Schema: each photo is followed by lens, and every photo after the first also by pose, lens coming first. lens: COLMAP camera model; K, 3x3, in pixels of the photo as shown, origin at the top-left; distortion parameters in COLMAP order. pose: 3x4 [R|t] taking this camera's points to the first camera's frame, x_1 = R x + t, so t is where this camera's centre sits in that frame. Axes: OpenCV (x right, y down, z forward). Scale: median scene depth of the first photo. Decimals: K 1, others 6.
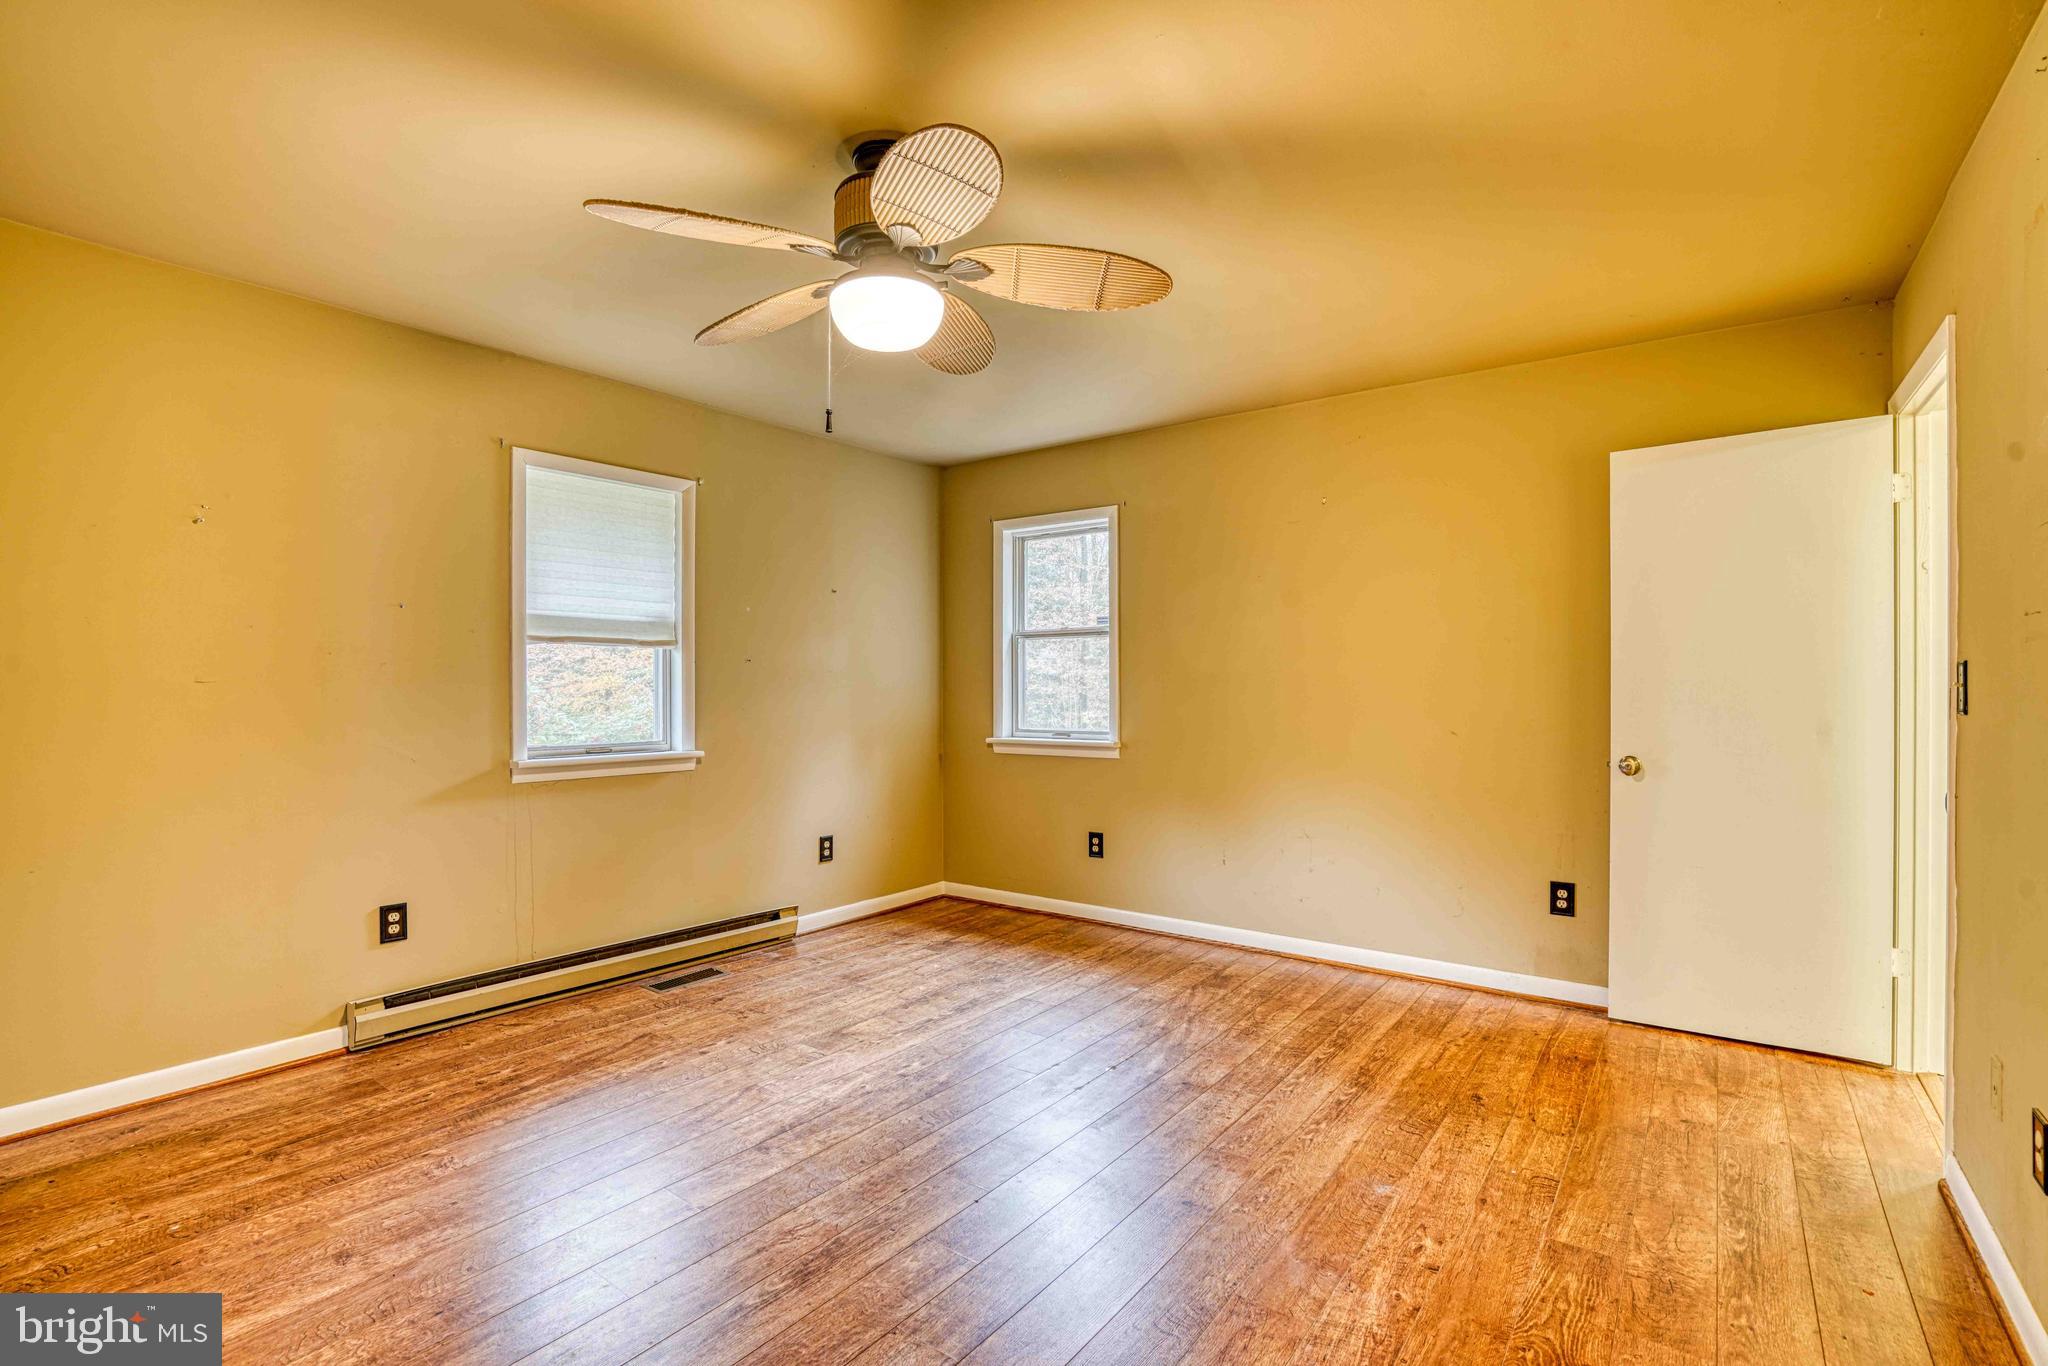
lens RADIAL K [[943.9, 0, 1007.4], [0, 943.9, 687.0], [0, 0, 1]] dist [-0.063567, 0.026759]
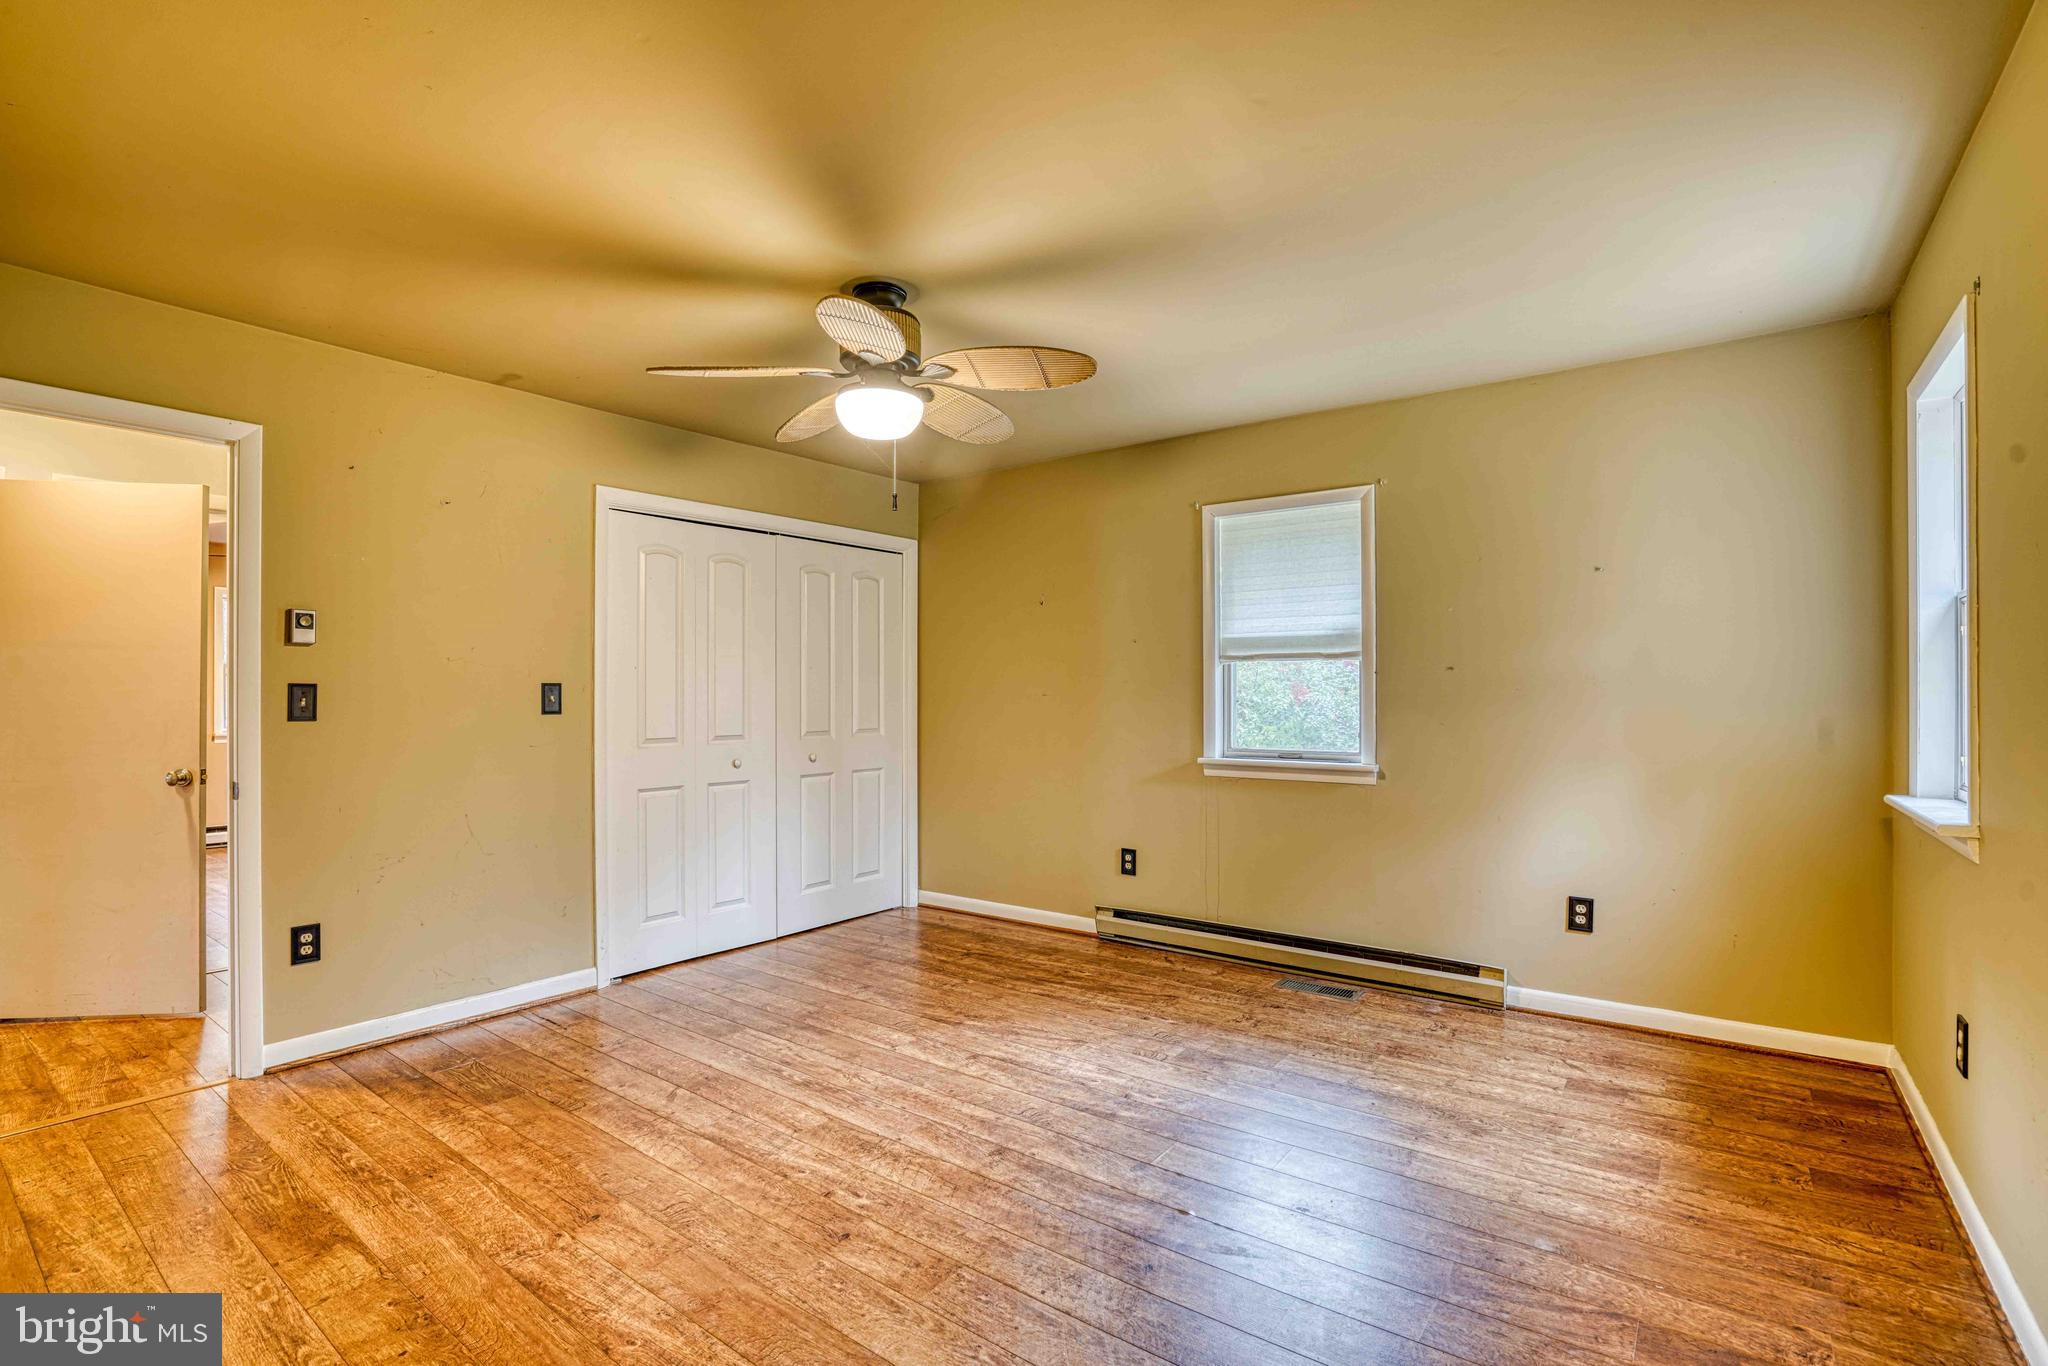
lens RADIAL K [[943.9, 0, 1007.4], [0, 943.9, 687.0], [0, 0, 1]] dist [-0.063567, 0.026759]
pose [[-0.000128, -0.004637, -0.999989, 0.759939], [0.003746, 0.999982, -0.004638, -0.010944], [0.999993, -0.003747, -0.000111, 0.757892]]
